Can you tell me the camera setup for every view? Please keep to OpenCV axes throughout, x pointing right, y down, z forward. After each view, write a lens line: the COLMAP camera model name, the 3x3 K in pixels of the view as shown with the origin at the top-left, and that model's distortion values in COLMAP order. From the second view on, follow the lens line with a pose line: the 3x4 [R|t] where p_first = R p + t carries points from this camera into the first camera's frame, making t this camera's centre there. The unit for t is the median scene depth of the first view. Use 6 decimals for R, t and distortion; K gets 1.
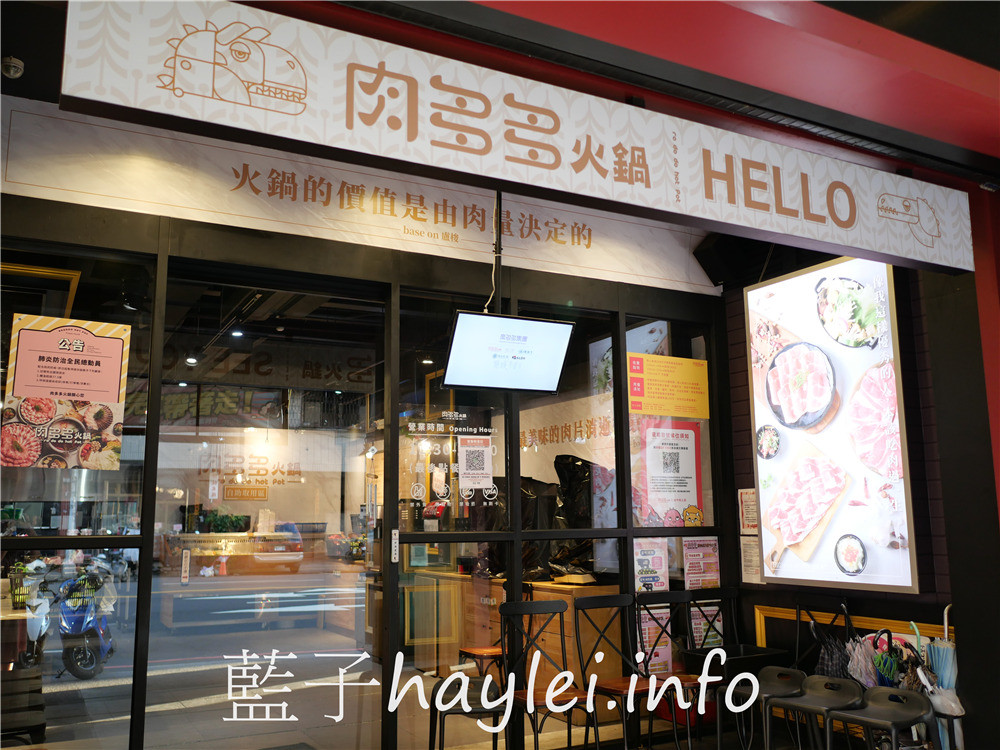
lens RADIAL K [[875.8, 0, 503.7], [0, 875.8, 375.2], [0, 0, 1]] dist [-0.010272, 0.001917]
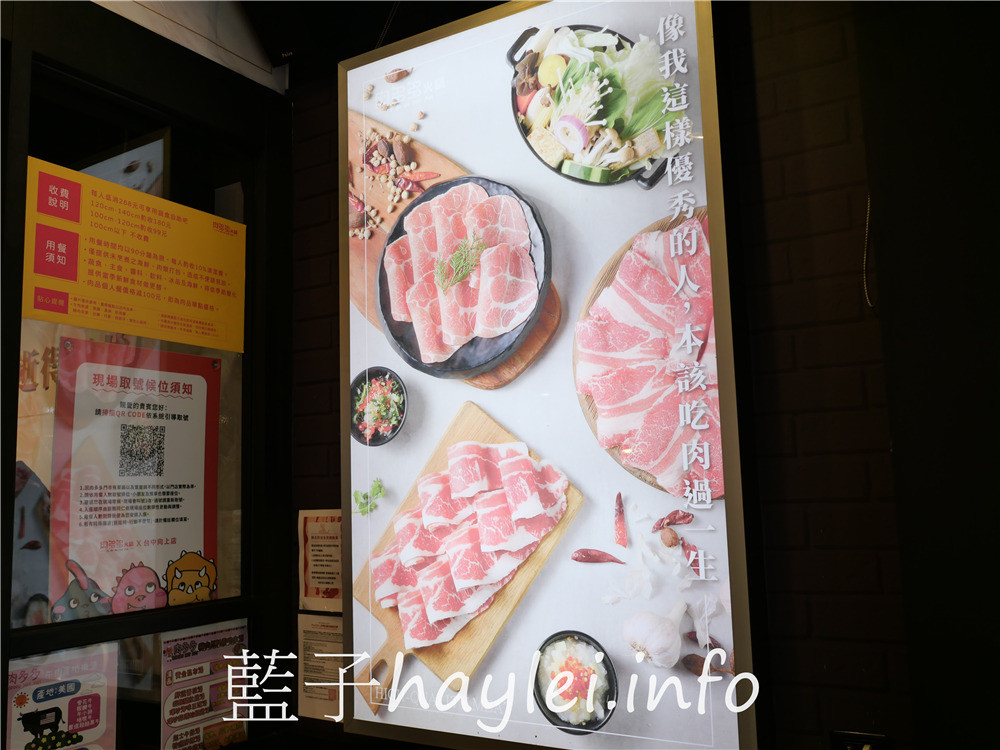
lens RADIAL K [[875.8, 0, 504.6], [0, 875.8, 377.7], [0, 0, 1]] dist [-0.010272, 0.001917]
pose [[0.867963, 0.047185, 0.494382, 0.144575], [-0.060556, 0.998104, 0.011054, 0.055014], [-0.492923, -0.039532, 0.869175, 0.605409]]
